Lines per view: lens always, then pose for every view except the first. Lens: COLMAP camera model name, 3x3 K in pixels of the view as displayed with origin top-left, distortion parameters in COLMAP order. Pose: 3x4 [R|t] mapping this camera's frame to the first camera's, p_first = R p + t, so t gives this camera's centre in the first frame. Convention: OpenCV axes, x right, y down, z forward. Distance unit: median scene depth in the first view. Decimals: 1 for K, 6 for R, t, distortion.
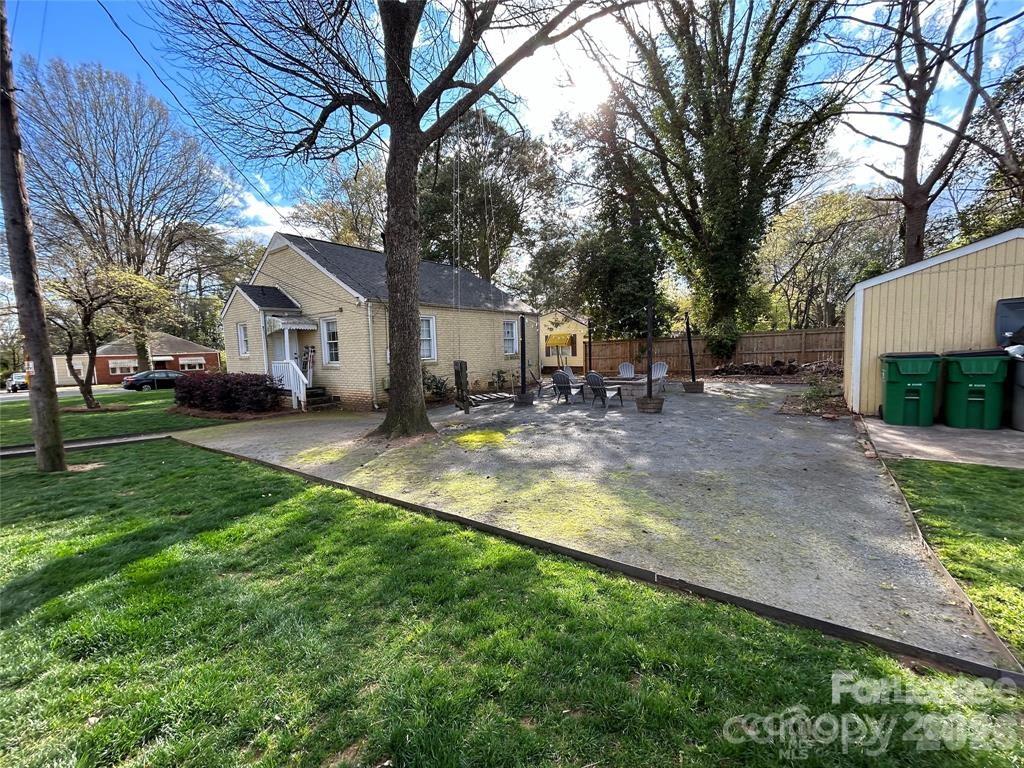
lens RADIAL K [[410.6, 0, 509.7], [0, 410.6, 384.0], [0, 0, 1]] dist [-0.000865, -0.000706]
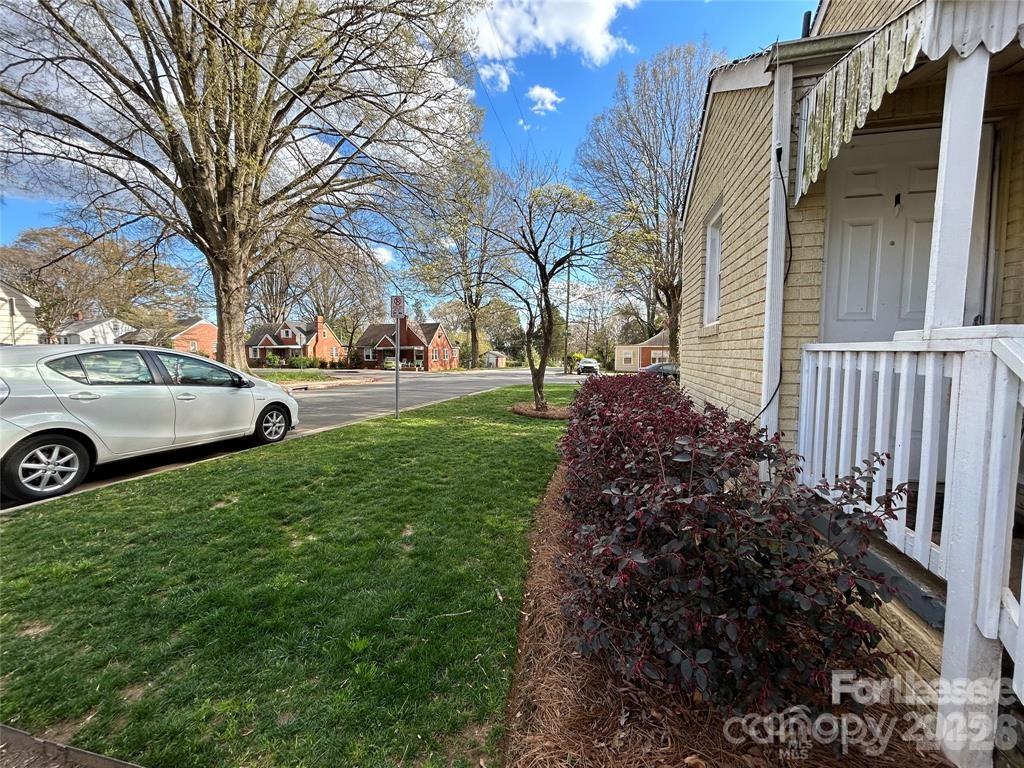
lens RADIAL K [[410.6, 0, 509.7], [0, 410.6, 384.0], [0, 0, 1]] dist [-0.000865, -0.000706]
pose [[0.391715, 0.099431, -0.914698, -0.465806], [-0.091807, 0.993406, 0.068670, -0.037700], [0.915495, 0.057077, 0.398260, 0.814834]]
